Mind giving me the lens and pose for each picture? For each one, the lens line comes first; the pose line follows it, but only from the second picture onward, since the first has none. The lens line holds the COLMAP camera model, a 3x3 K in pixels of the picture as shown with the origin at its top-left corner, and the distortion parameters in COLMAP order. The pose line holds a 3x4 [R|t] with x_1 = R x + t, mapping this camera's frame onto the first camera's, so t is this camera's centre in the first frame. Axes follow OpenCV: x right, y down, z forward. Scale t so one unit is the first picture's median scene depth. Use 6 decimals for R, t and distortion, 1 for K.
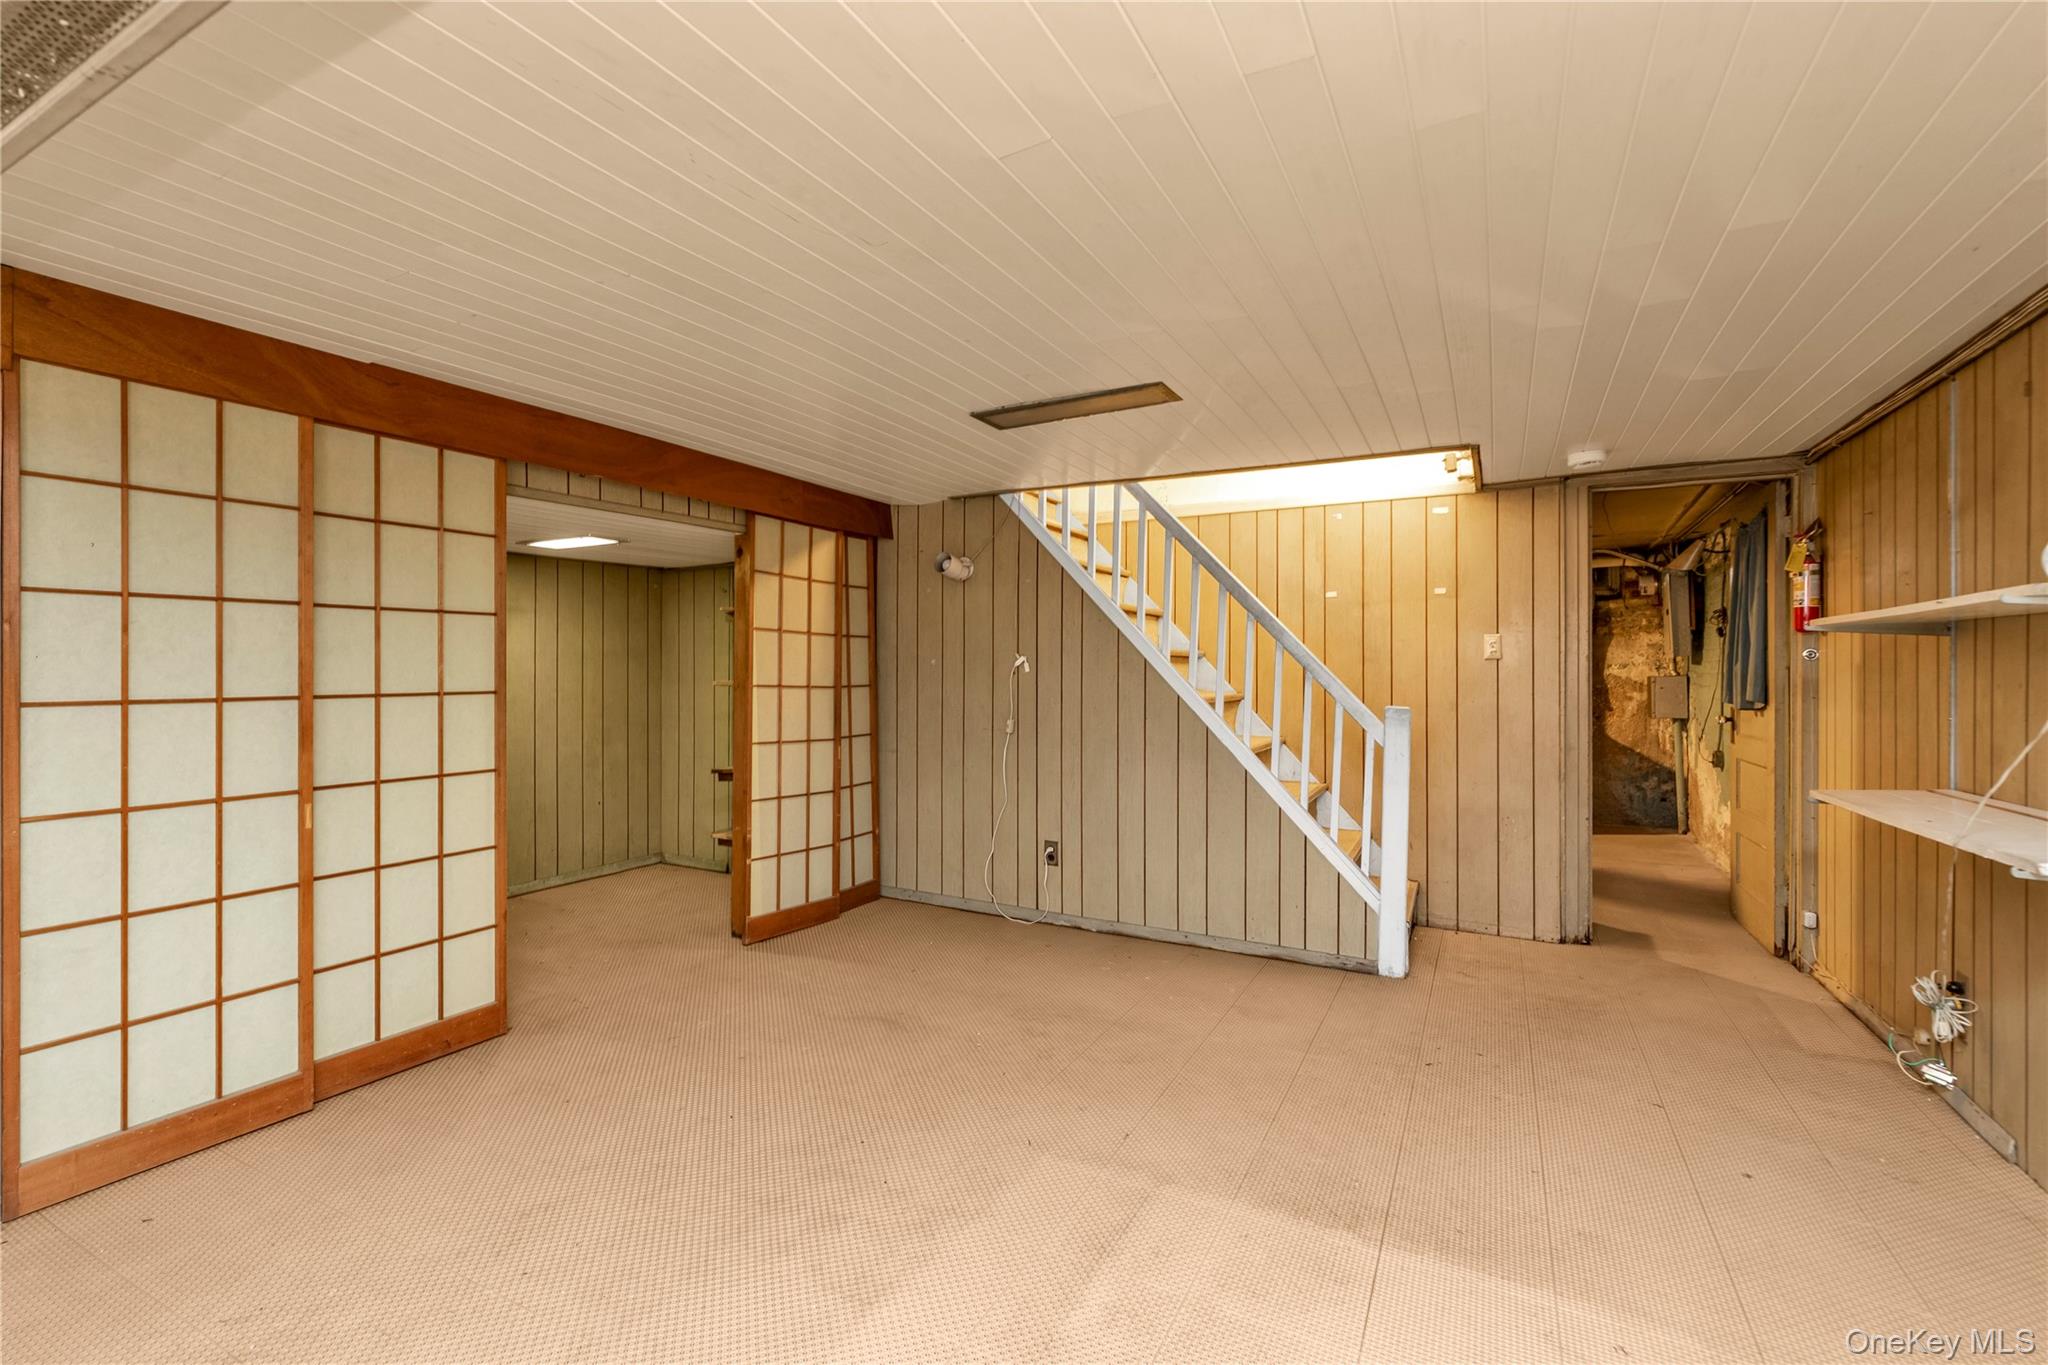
lens RADIAL K [[892.7, 0, 1021.5], [0, 892.7, 668.3], [0, 0, 1]] dist [0.003283, 0.000169]
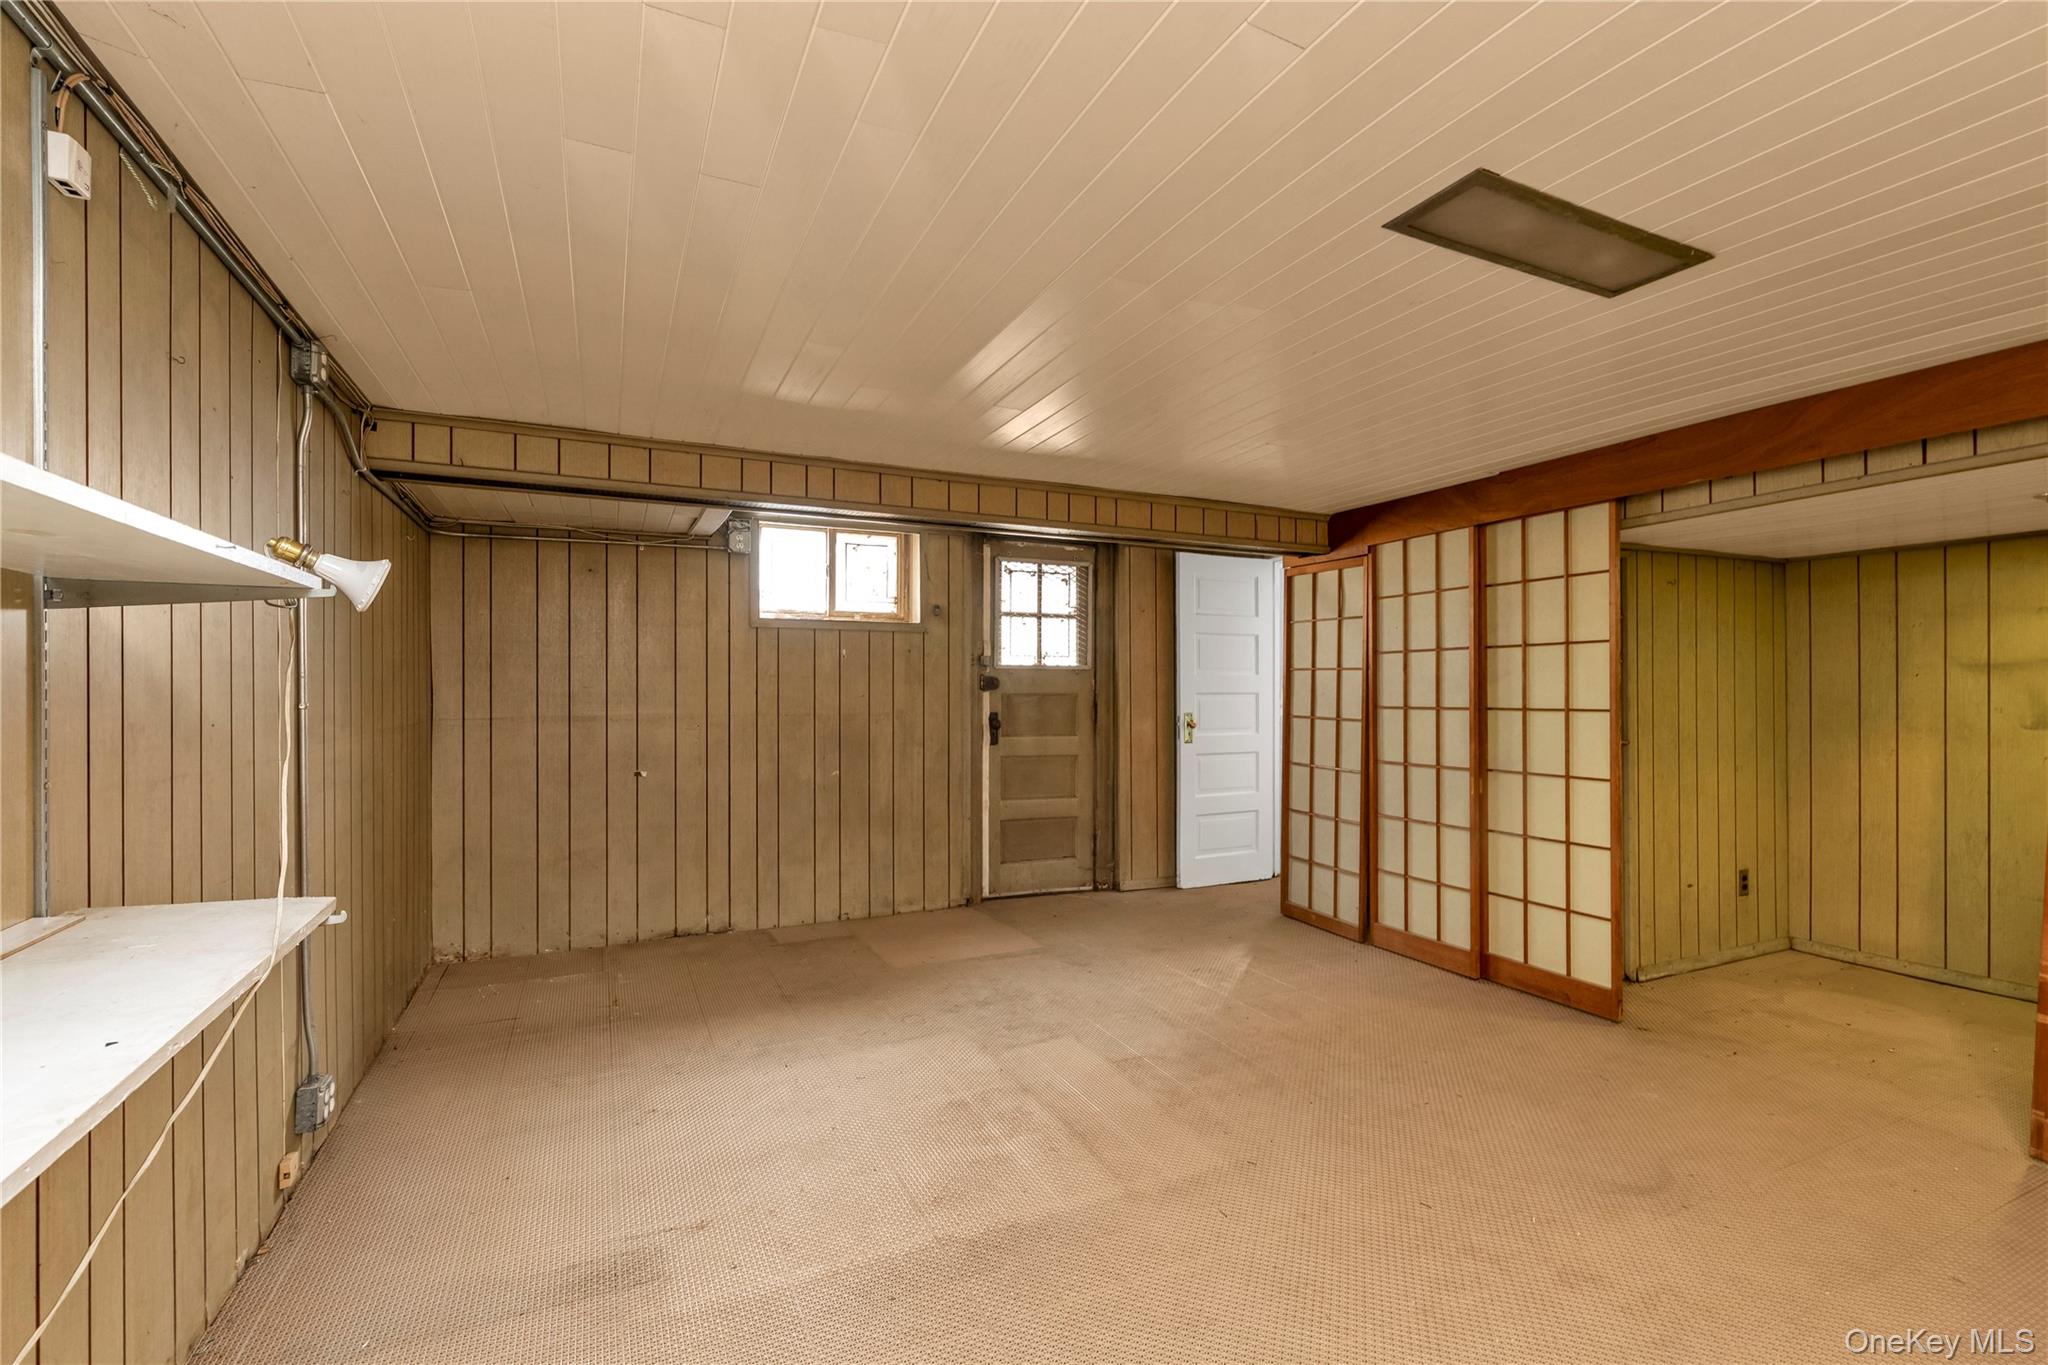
lens RADIAL K [[892.7, 0, 1024.1], [0, 892.7, 692.2], [0, 0, 1]] dist [0.003283, 0.000169]
pose [[-0.596784, 0.002137, -0.802399, 0.807311], [0.002904, 0.999996, 0.000504, 0.000203], [0.802397, -0.002029, -0.596788, 1.165625]]
